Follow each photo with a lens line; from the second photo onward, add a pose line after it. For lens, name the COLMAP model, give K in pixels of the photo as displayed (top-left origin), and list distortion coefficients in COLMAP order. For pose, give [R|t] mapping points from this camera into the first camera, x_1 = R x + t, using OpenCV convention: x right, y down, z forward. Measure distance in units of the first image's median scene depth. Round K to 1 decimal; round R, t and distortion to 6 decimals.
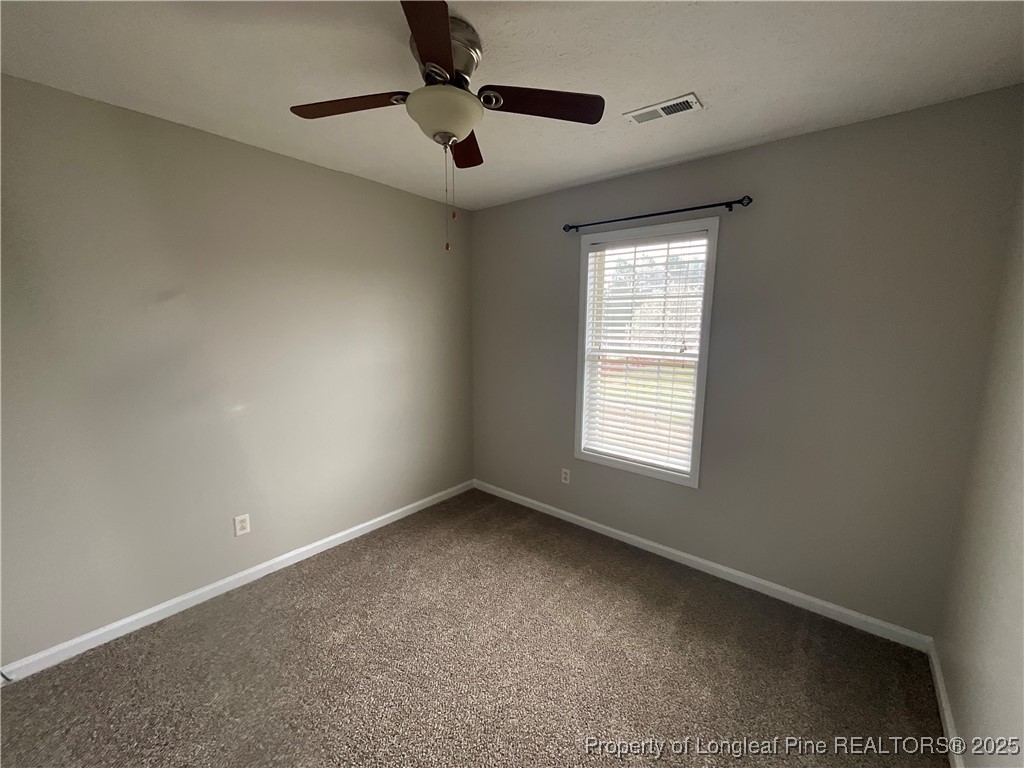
lens RADIAL K [[415.1, 0, 504.5], [0, 415.1, 376.4], [0, 0, 1]] dist [-0.000258, -0.001077]
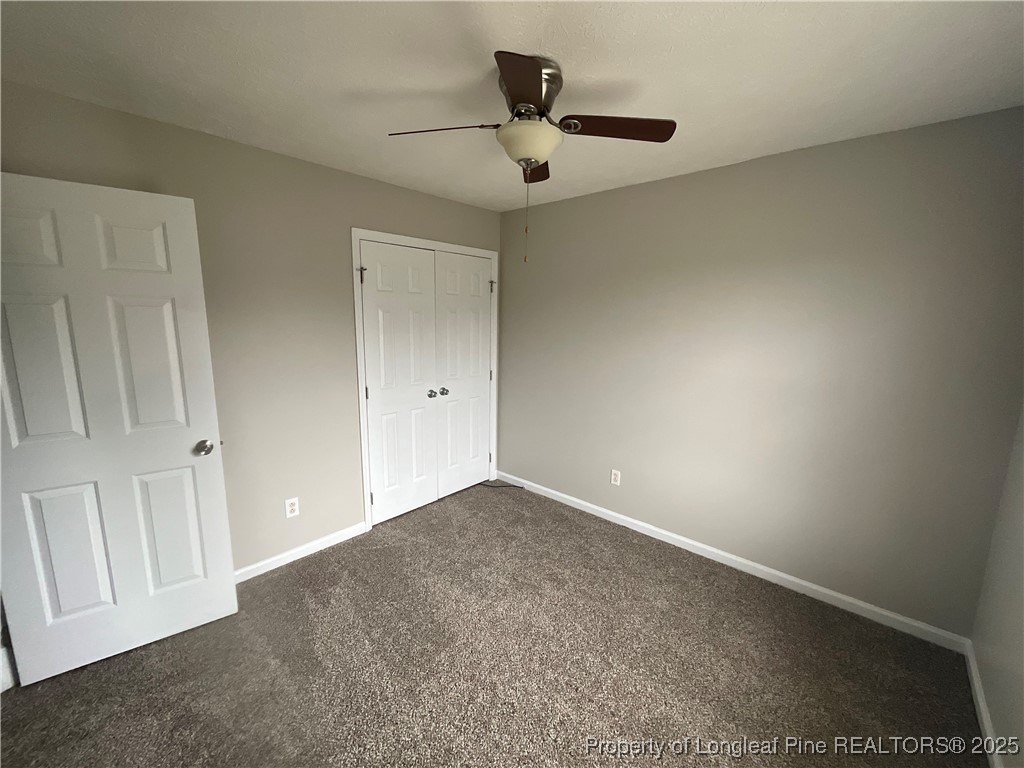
lens RADIAL K [[415.1, 0, 511.0], [0, 415.1, 386.4], [0, 0, 1]] dist [-0.000258, -0.001077]
pose [[-0.016398, 0.178081, -0.983879, 0.513414], [-0.142109, 0.973607, 0.178590, -0.092728], [0.989715, 0.142747, 0.009342, 0.516210]]
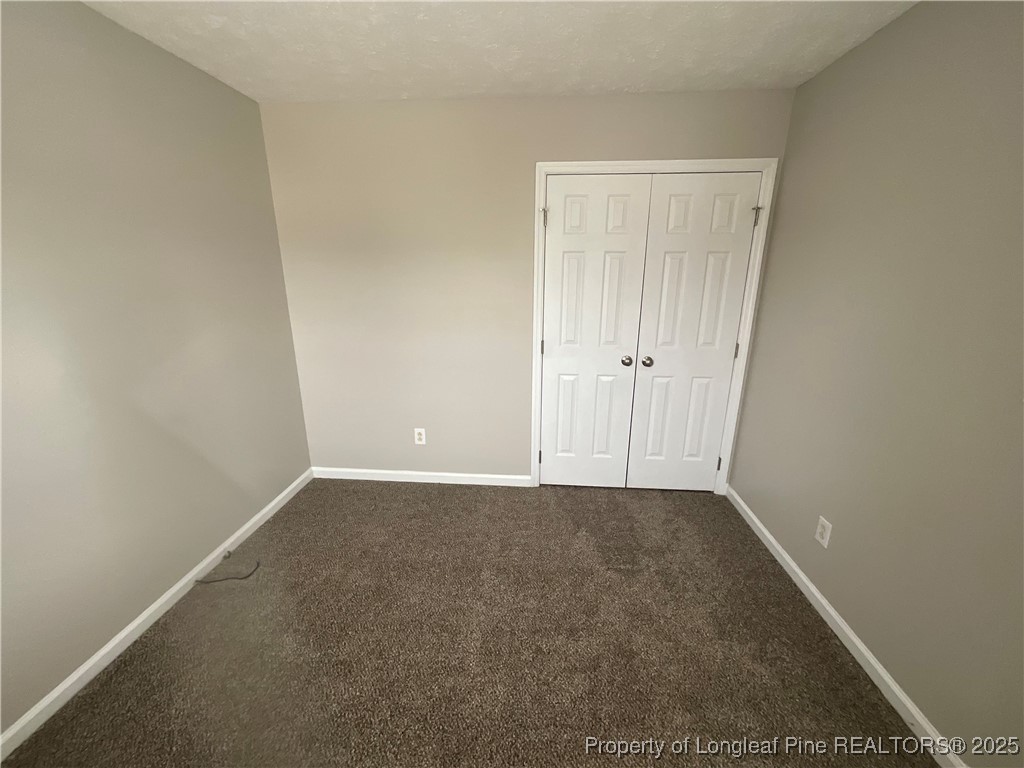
lens RADIAL K [[415.1, 0, 516.0], [0, 415.1, 383.3], [0, 0, 1]] dist [-0.000258, -0.001077]
pose [[-0.803196, 0.174553, -0.569567, 0.128696], [-0.074528, 0.919153, 0.386787, -0.133426], [0.591034, 0.353114, -0.725251, 0.857948]]
